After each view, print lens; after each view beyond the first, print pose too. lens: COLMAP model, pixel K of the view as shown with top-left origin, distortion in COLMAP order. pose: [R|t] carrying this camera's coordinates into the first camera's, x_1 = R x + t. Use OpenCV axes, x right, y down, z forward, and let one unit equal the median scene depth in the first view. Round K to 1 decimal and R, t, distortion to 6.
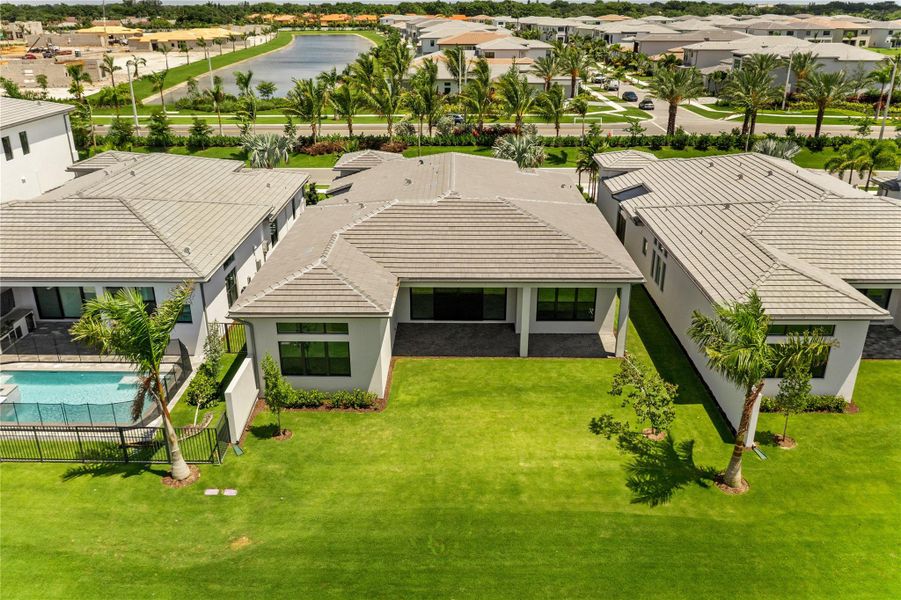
lens RADIAL K [[725.5, 0, 450.5], [0, 725.5, 300.0], [0, 0, 1]] dist [-0.015222, 0.001354]
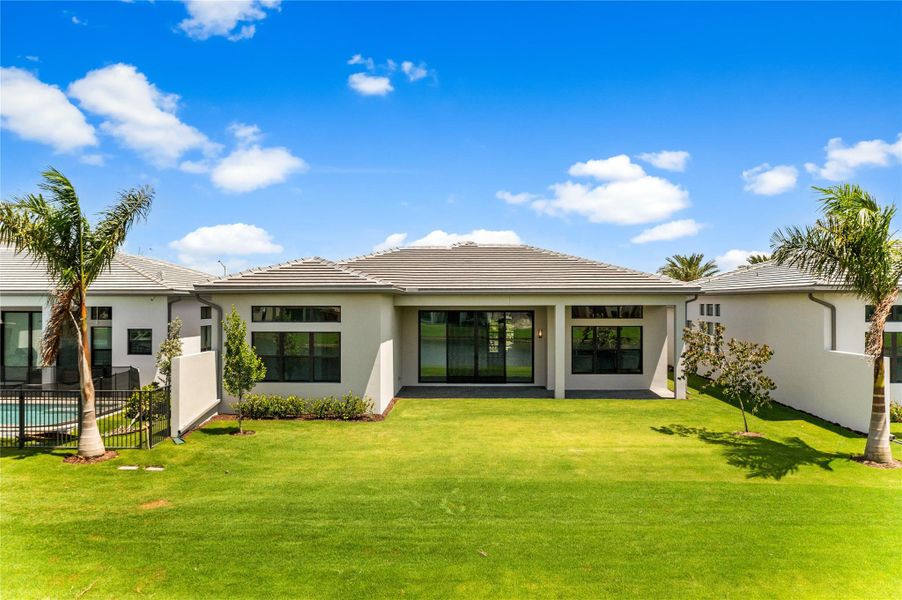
lens RADIAL K [[726.3, 0, 451.0], [0, 726.3, 300.0], [0, 0, 1]] dist [-0.015222, 0.001354]
pose [[0.999931, 0.002386, -0.011464, -0.011938], [-0.006539, 0.925908, -0.377693, 0.345520], [0.009714, 0.377742, 0.925860, 0.274311]]
